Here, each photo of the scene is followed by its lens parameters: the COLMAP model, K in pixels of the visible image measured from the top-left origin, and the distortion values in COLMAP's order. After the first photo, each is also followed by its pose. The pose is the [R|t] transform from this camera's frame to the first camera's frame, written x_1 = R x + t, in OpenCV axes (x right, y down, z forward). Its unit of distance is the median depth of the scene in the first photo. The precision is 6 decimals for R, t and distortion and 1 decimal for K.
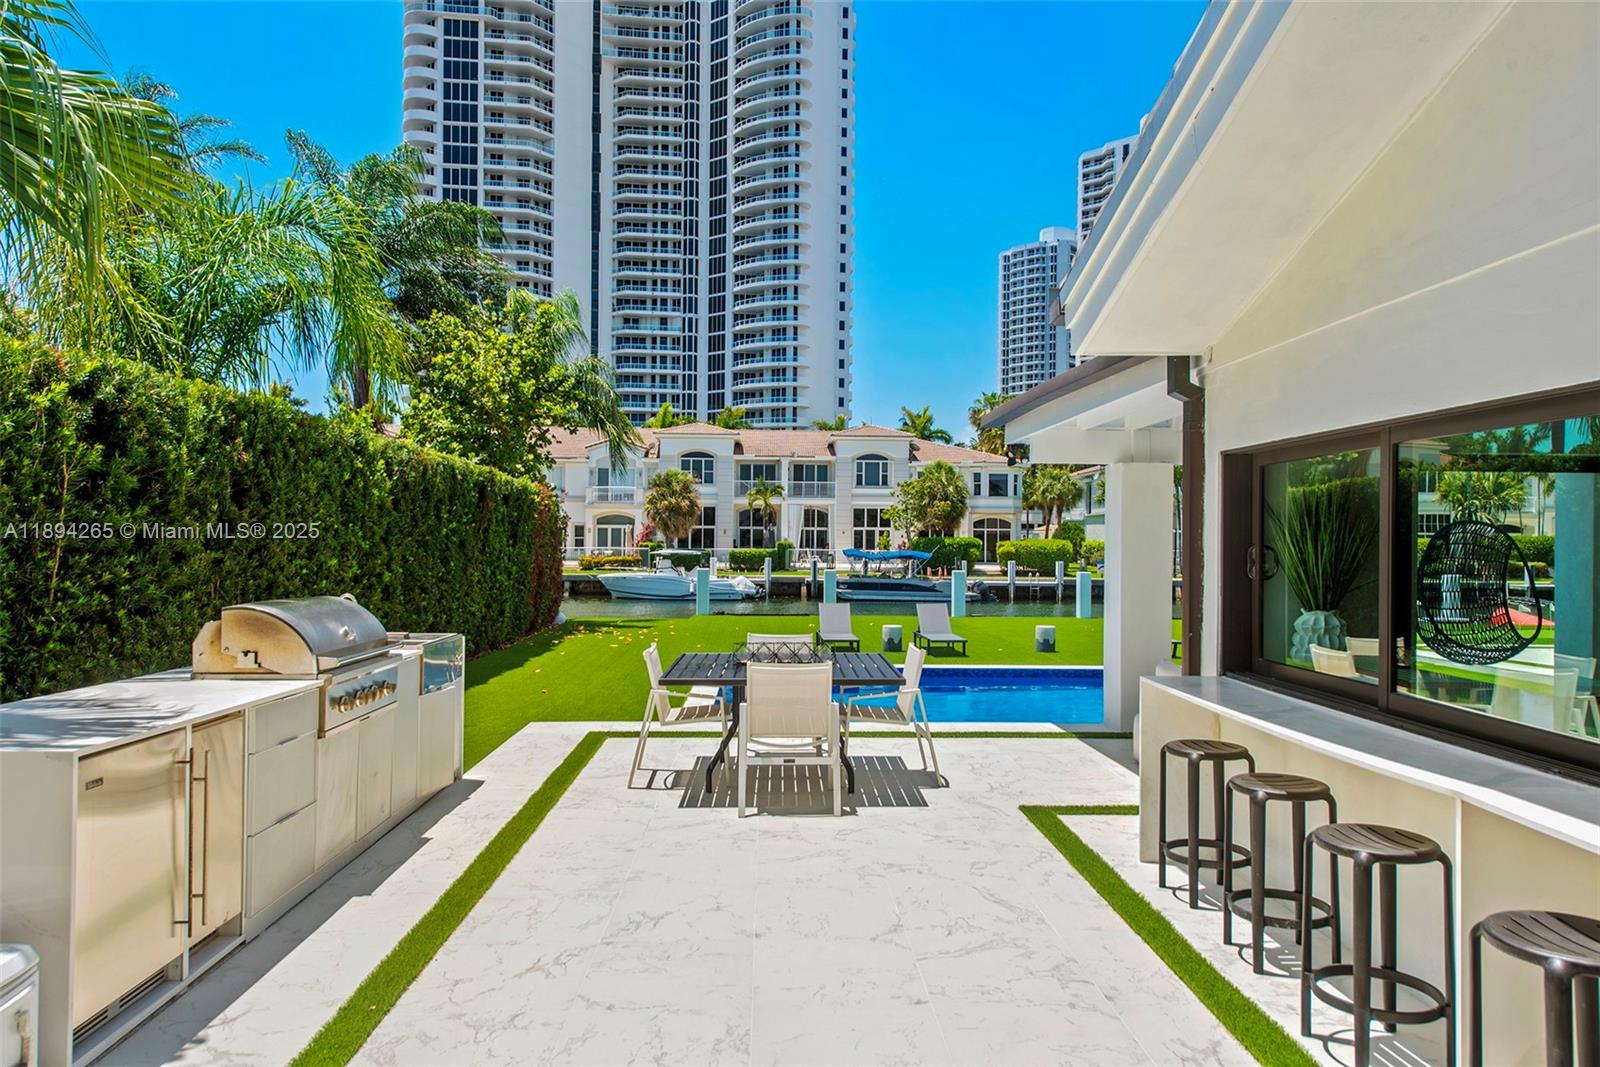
lens RADIAL K [[1057.3, 0, 796.9], [0, 1057.3, 544.3], [0, 0, 1]] dist [0.012217, -0.001249]
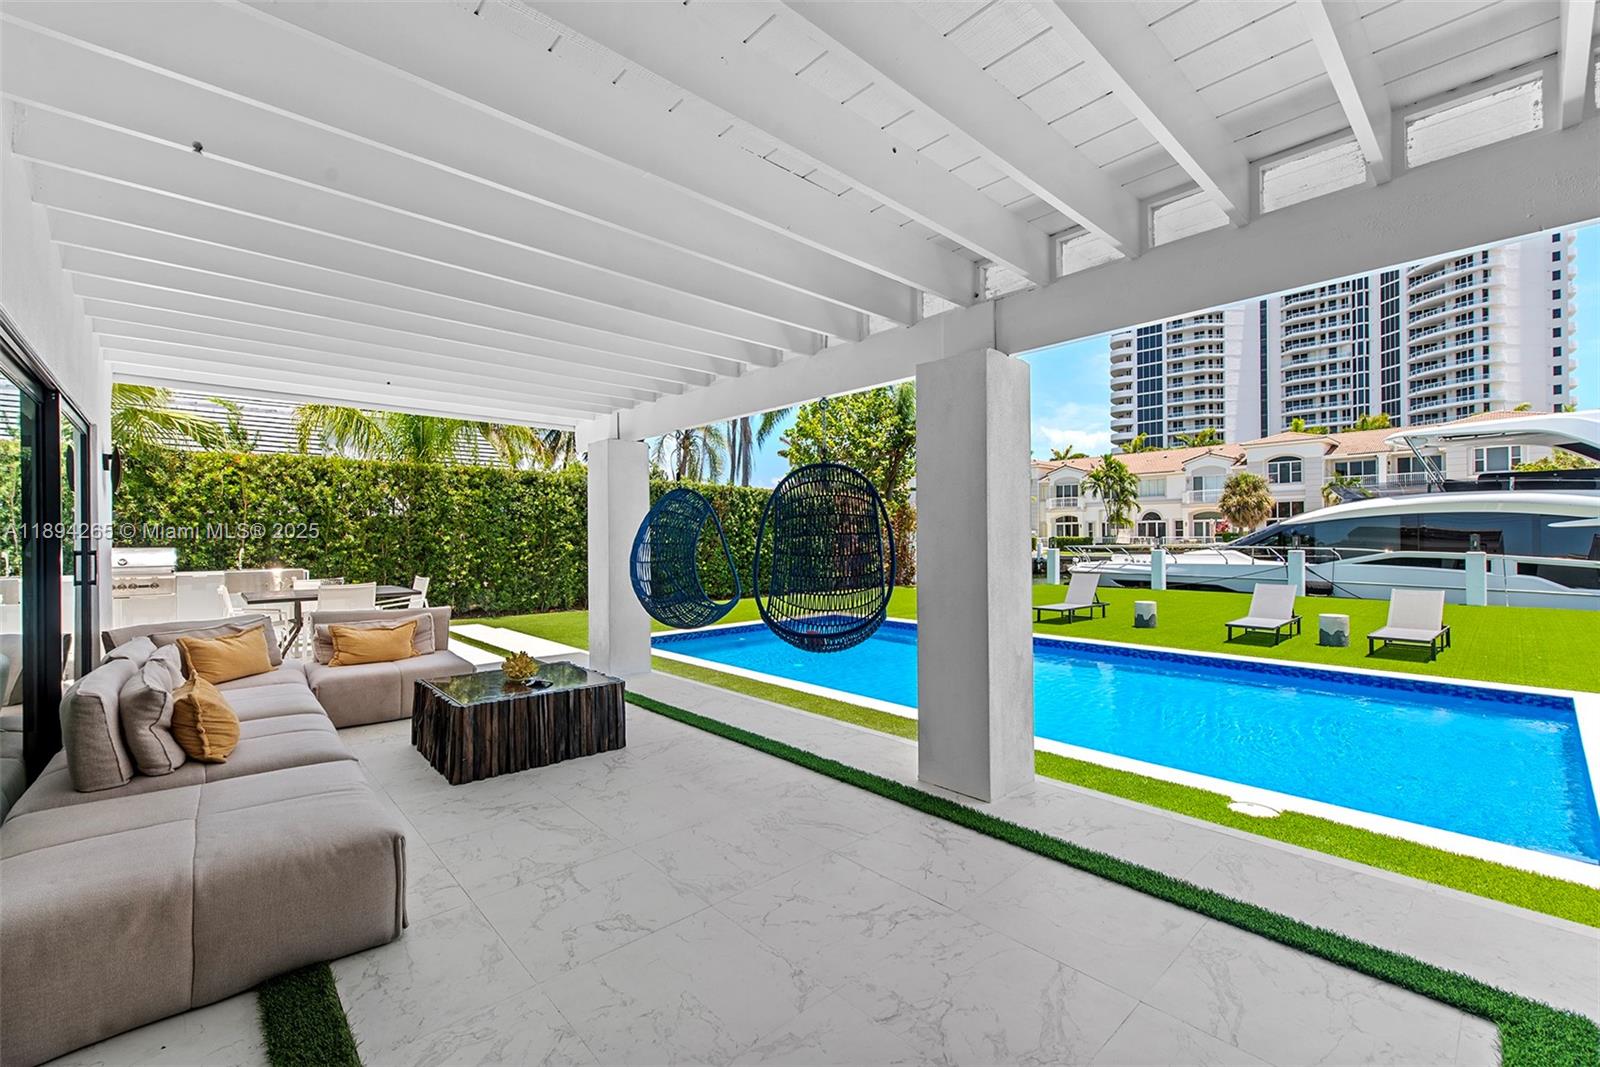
lens RADIAL K [[663.7, 0, 800.0], [0, 663.7, 533.5], [0, 0, 1]] dist [0.012660, -0.000296]
pose [[0.653144, -0.020733, -0.756950, 0.117781], [0.014539, 0.999784, -0.014839, 0.003776], [0.757094, -0.001313, 0.653304, 0.077496]]
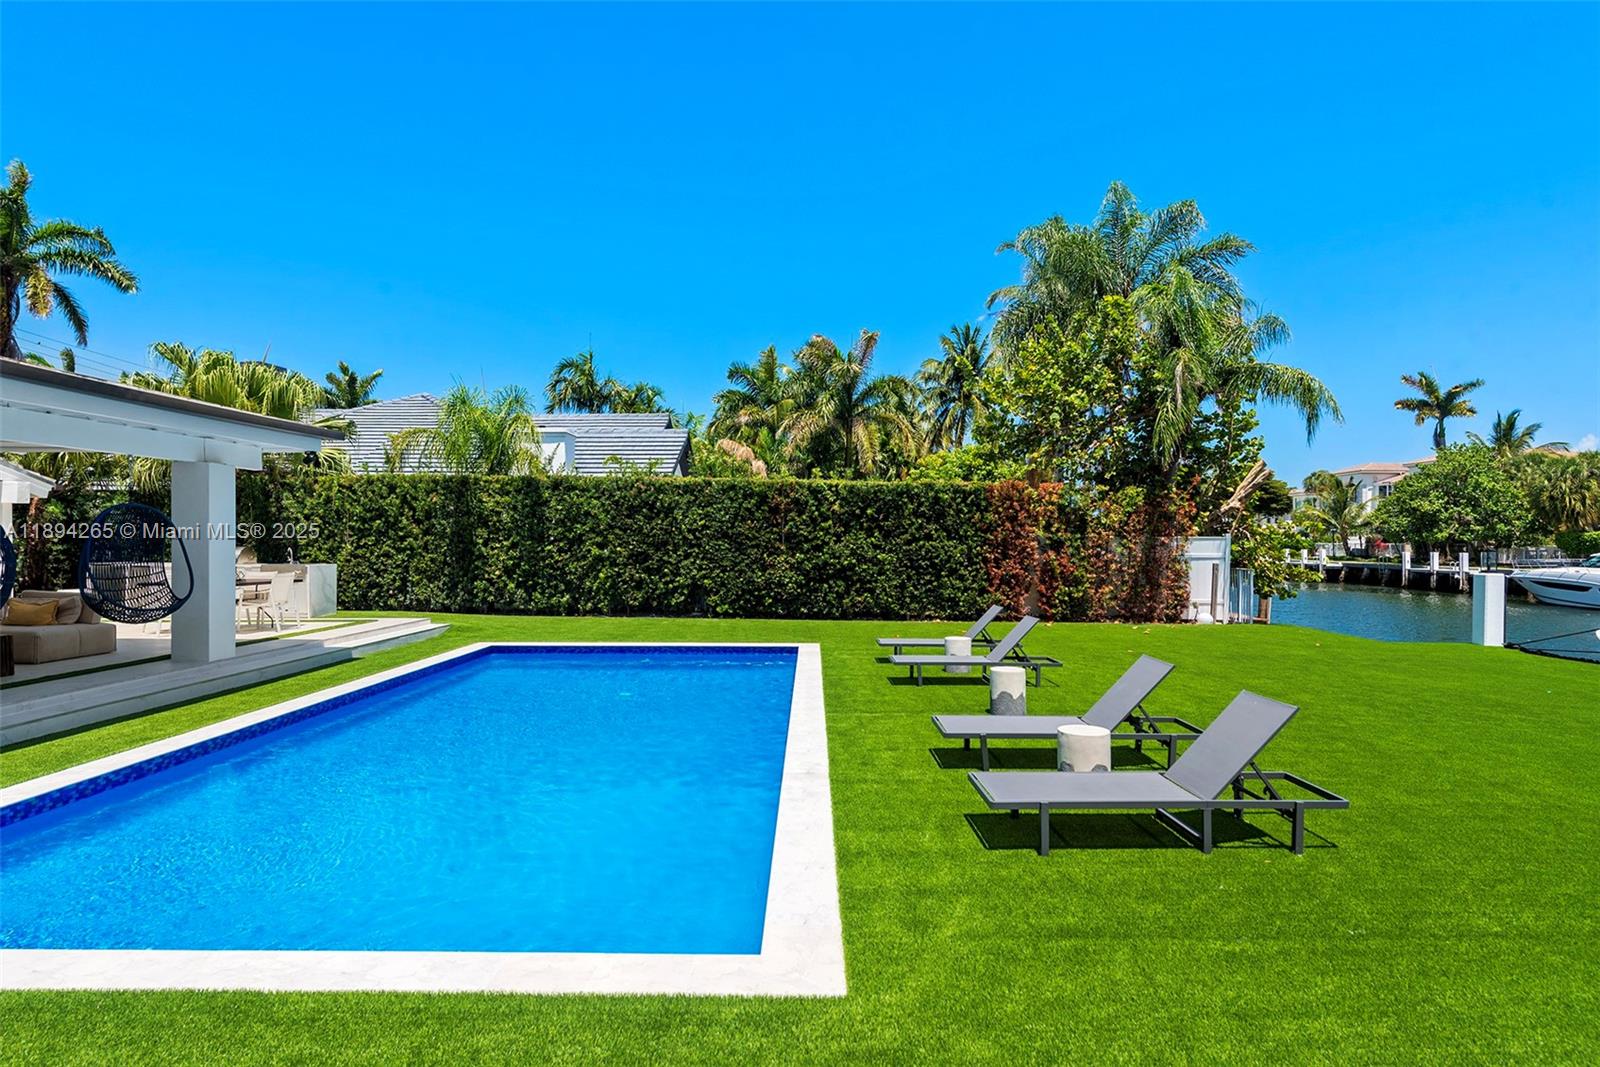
lens RADIAL K [[866.8, 0, 798.6], [0, 866.8, 549.2], [0, 0, 1]] dist [0.020131, 0.000206]
pose [[-0.035399, 0.000243, -0.999373, 0.170088], [-0.002944, 0.999996, 0.000348, 0.003086], [0.999369, 0.002954, -0.035399, 0.212695]]
